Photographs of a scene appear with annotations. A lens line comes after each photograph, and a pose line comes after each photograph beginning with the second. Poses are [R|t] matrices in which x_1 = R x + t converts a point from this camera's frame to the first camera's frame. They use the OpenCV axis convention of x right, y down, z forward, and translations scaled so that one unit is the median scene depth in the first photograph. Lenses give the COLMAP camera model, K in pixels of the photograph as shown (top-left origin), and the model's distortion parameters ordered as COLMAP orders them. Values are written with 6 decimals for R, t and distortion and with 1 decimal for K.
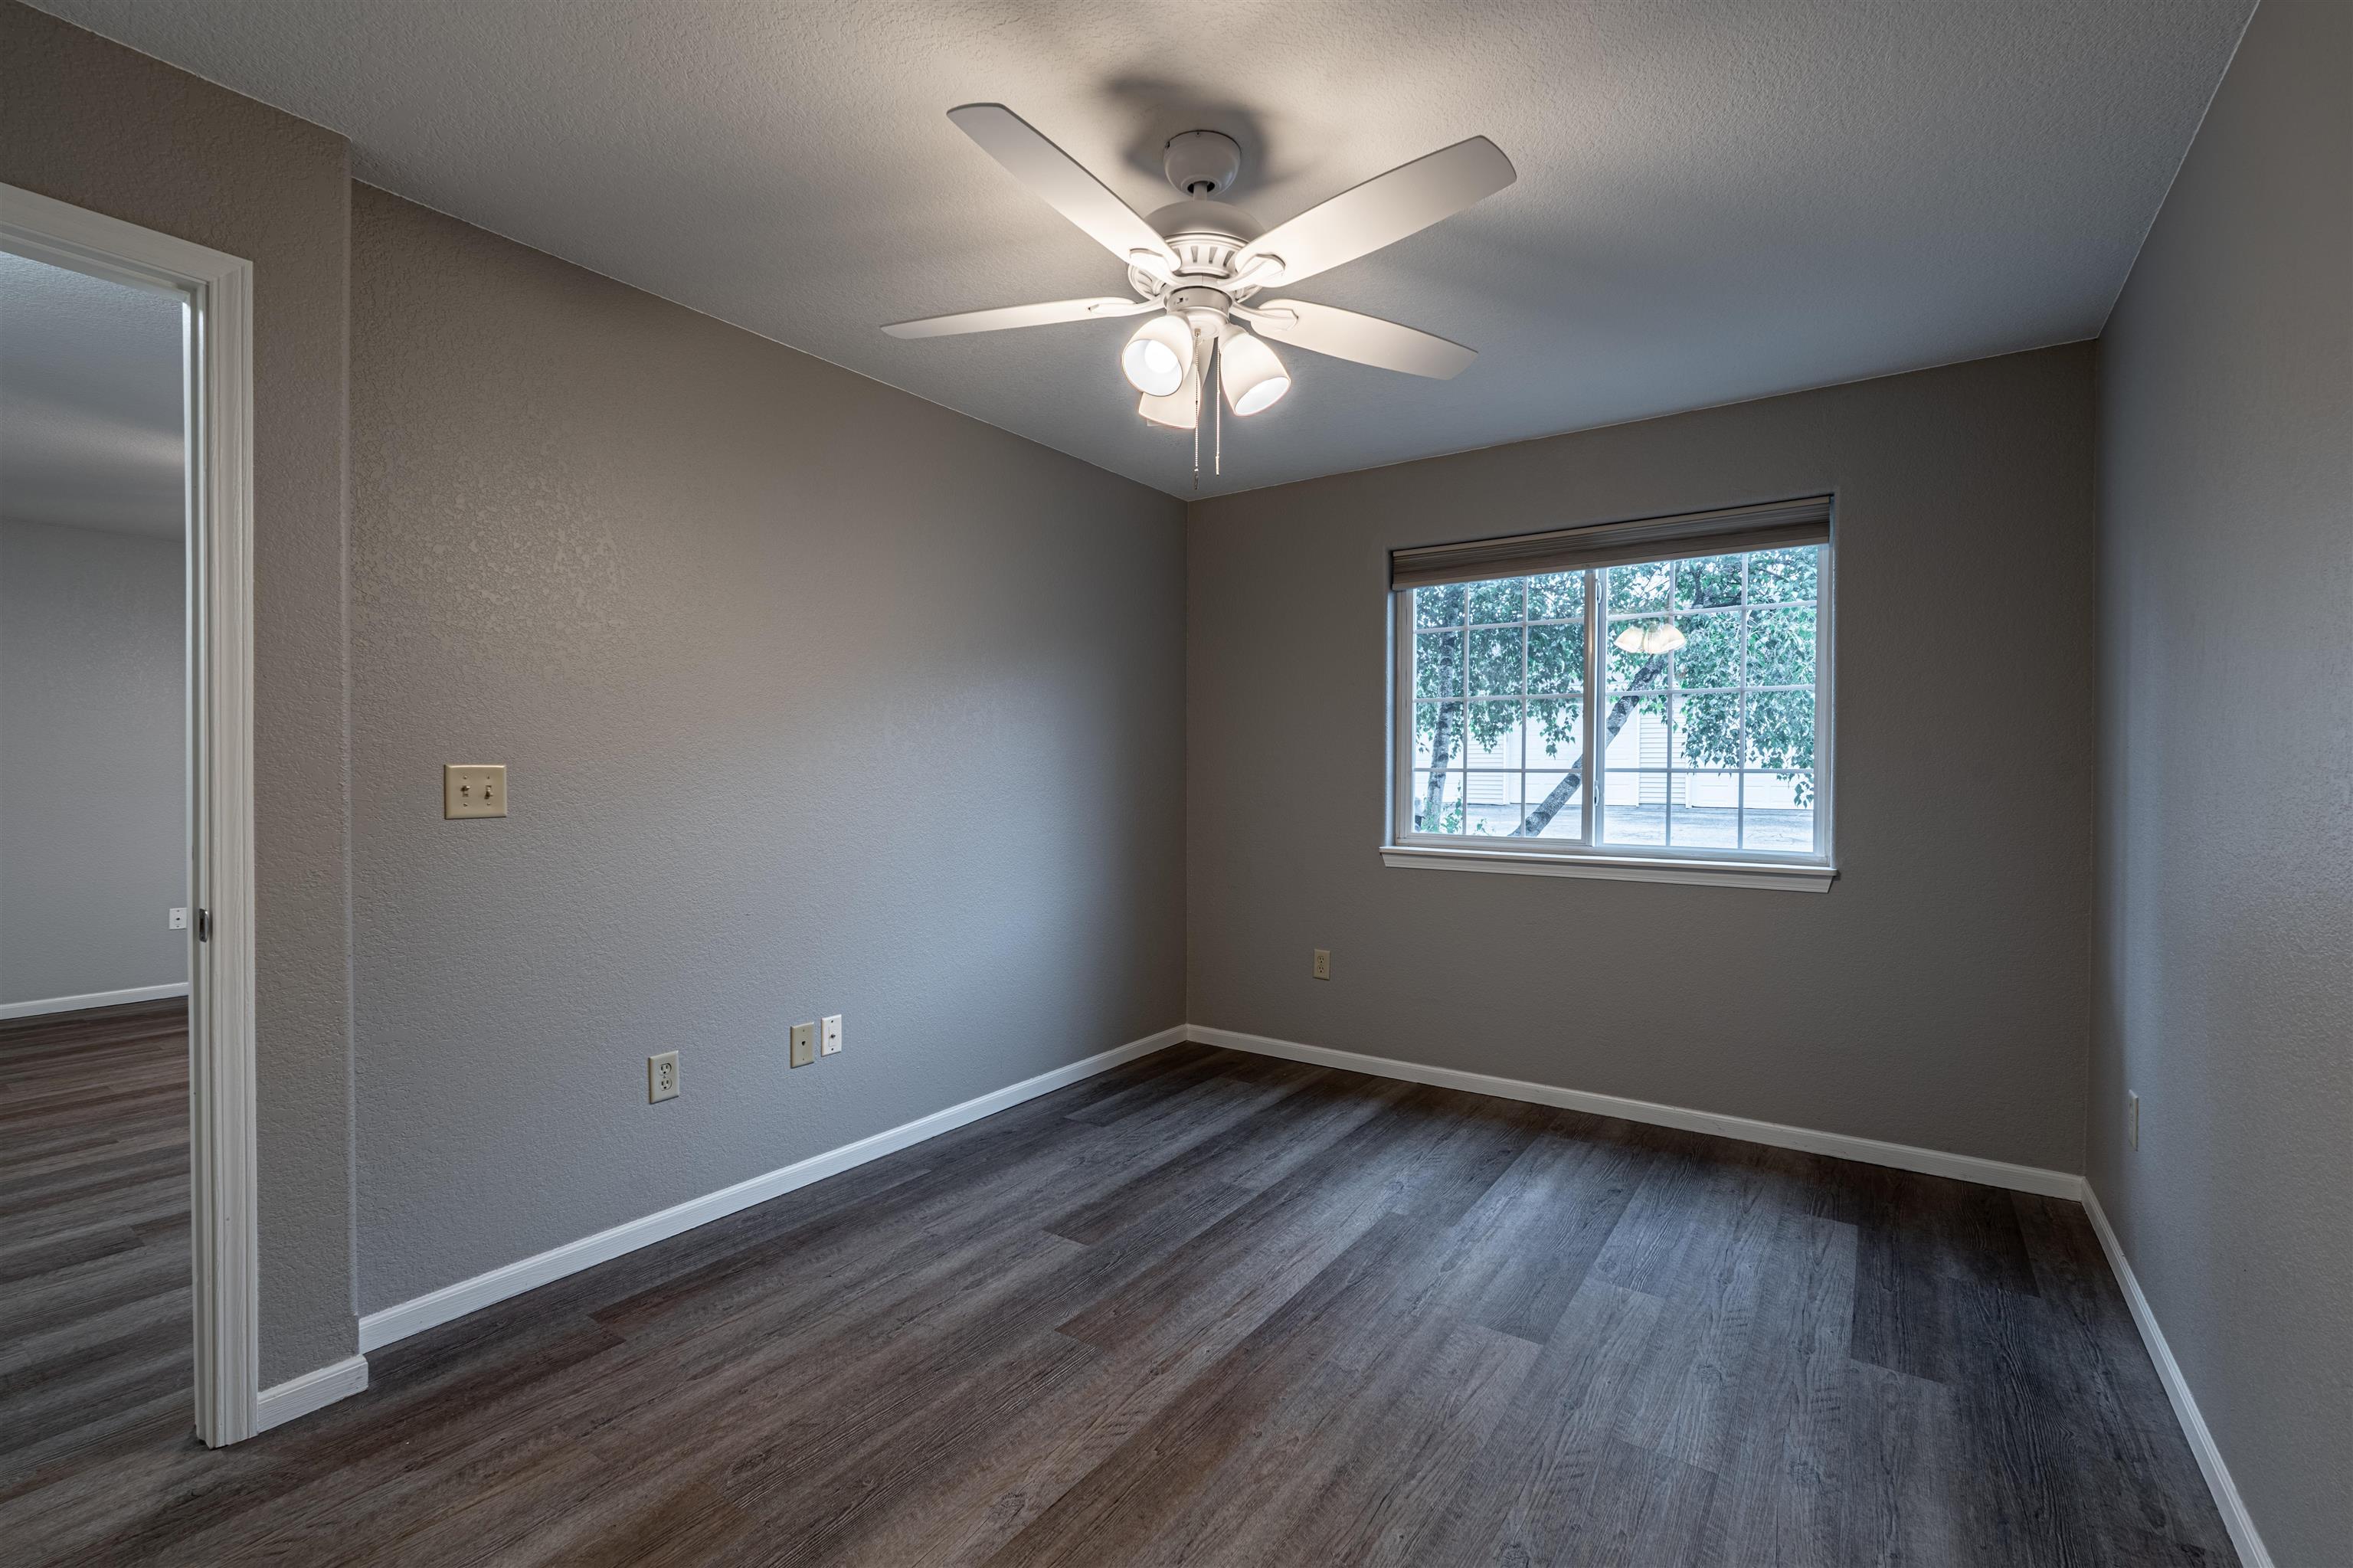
lens RADIAL K [[1029.6, 0, 1178.3], [0, 1029.6, 786.2], [0, 0, 1]] dist [-0.003755, -0.000055]
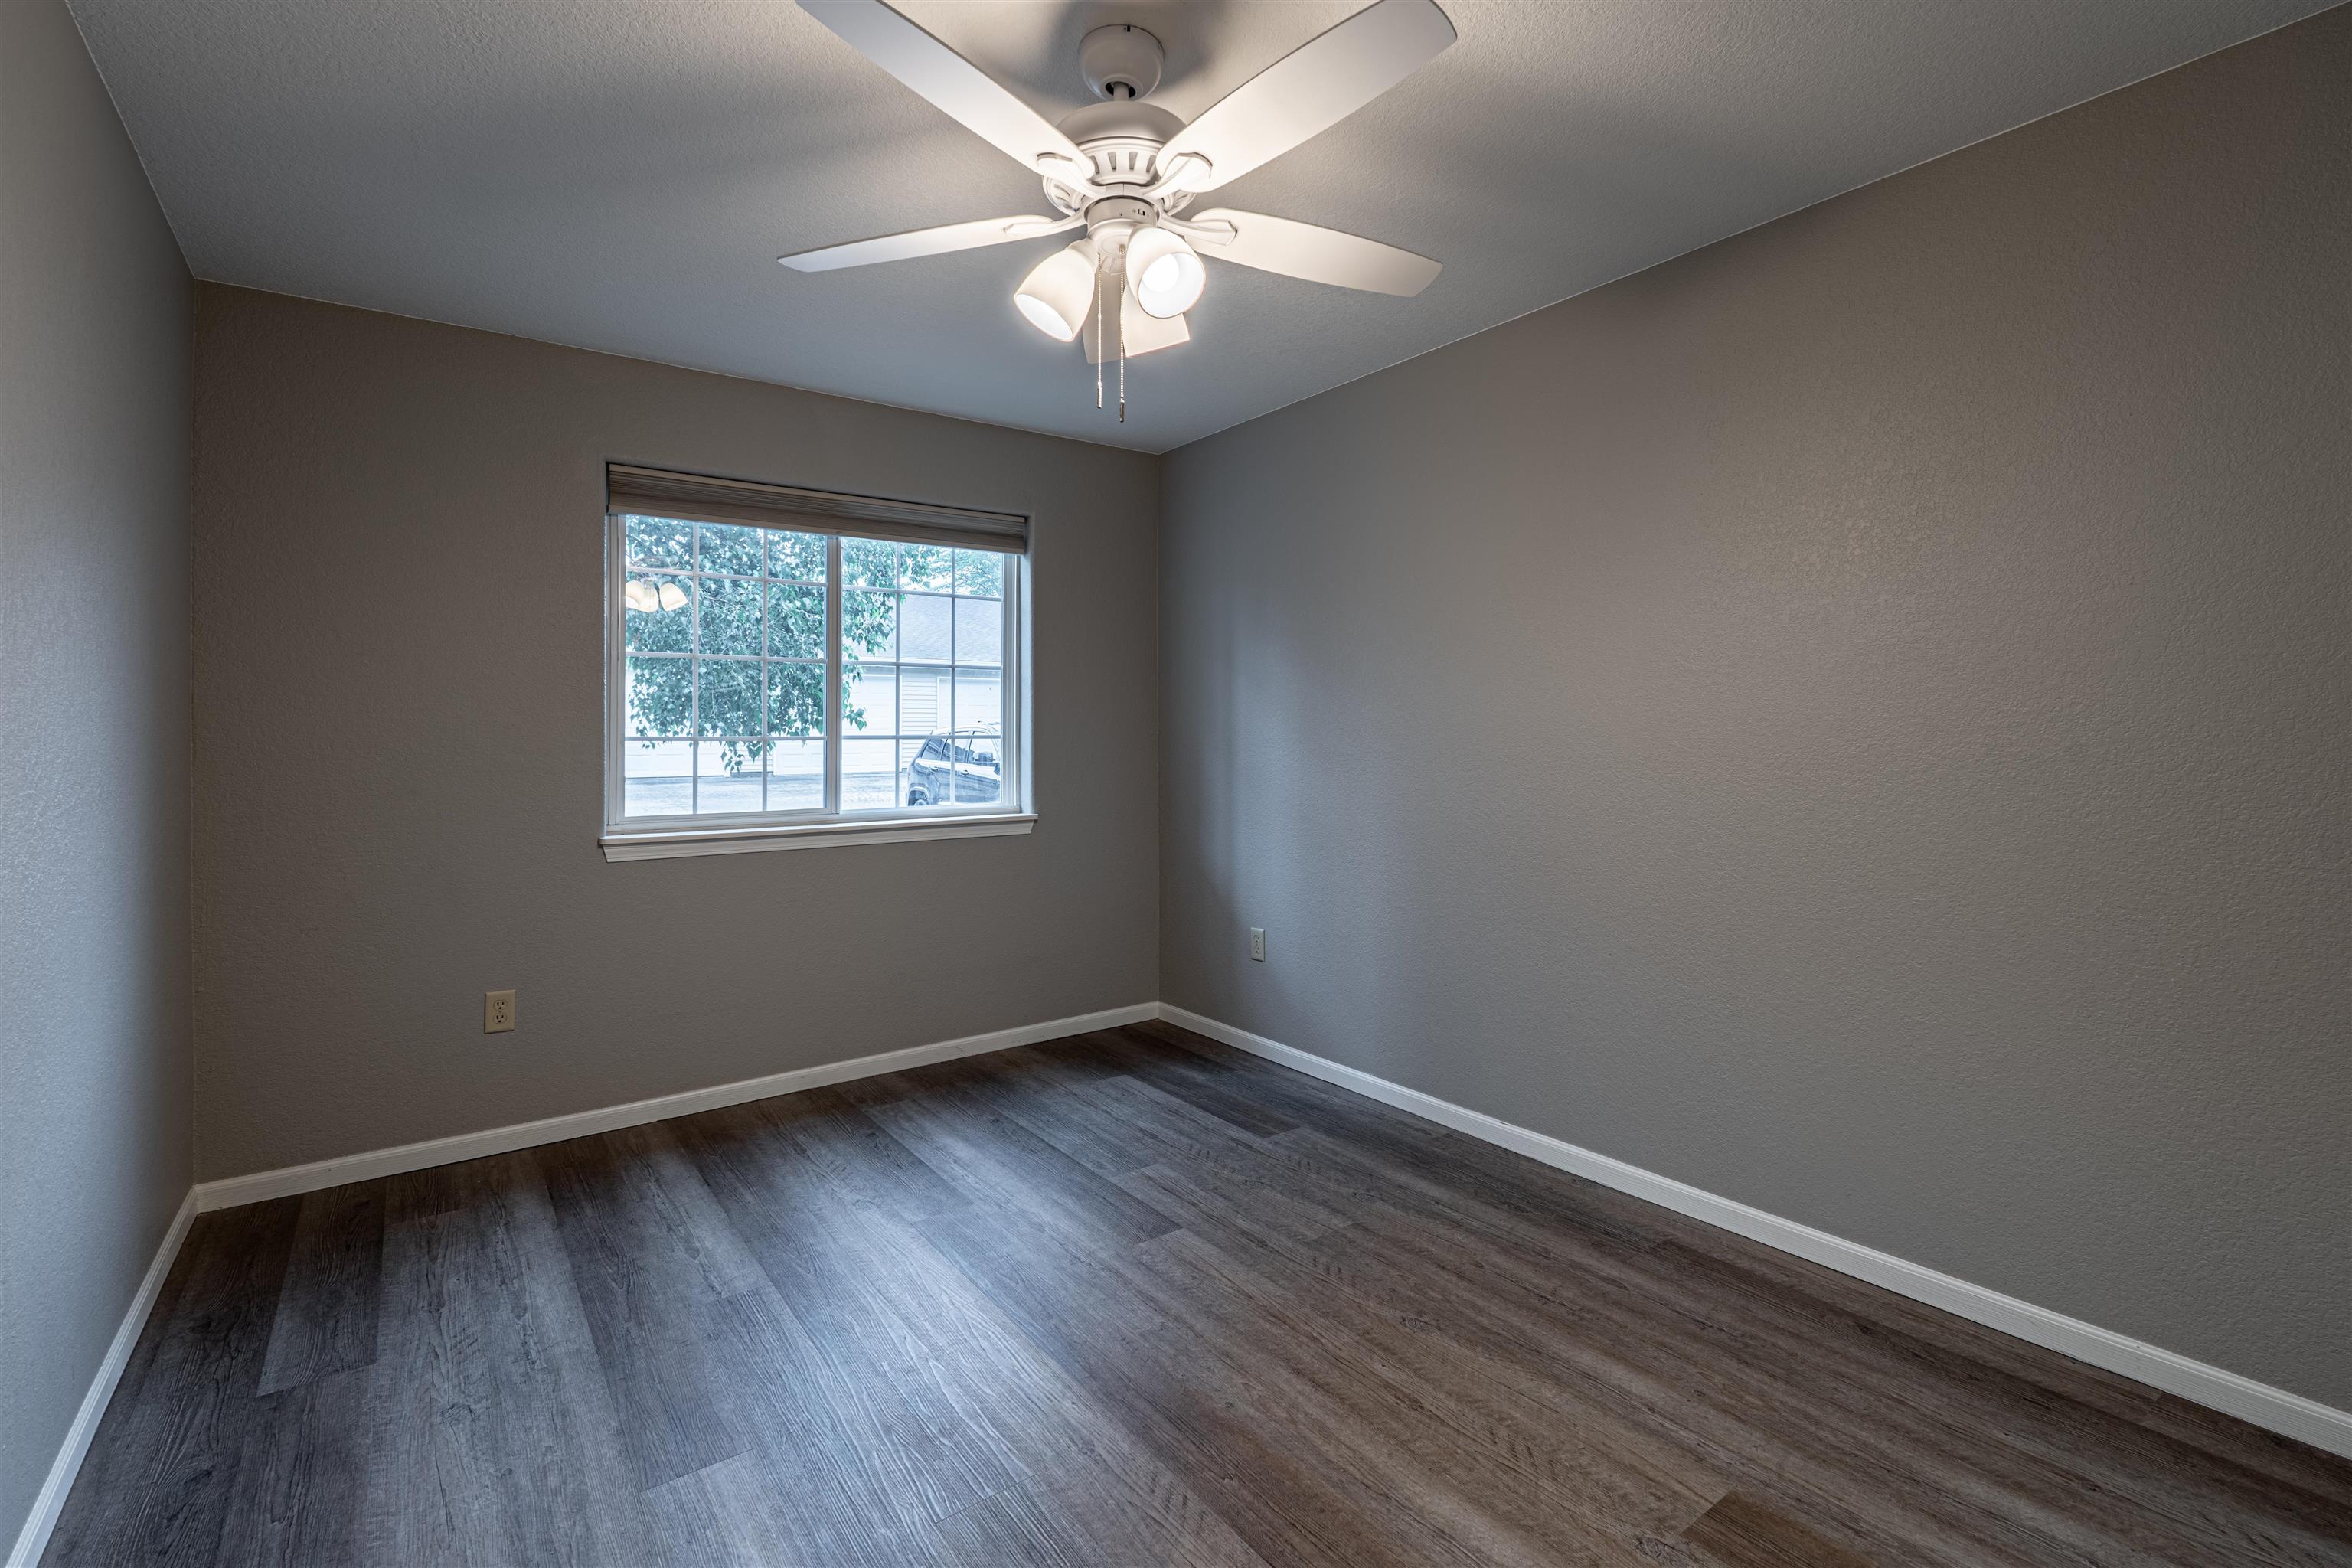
lens RADIAL K [[1043.4, 0, 1177.9], [0, 1043.4, 744.1], [0, 0, 1]] dist [-0.001067, 0.000027]
pose [[0.325007, -0.009686, 0.945662, -0.500431], [0.023697, 0.999717, 0.002095, -0.004067], [-0.945415, 0.021728, 0.325145, 0.402188]]
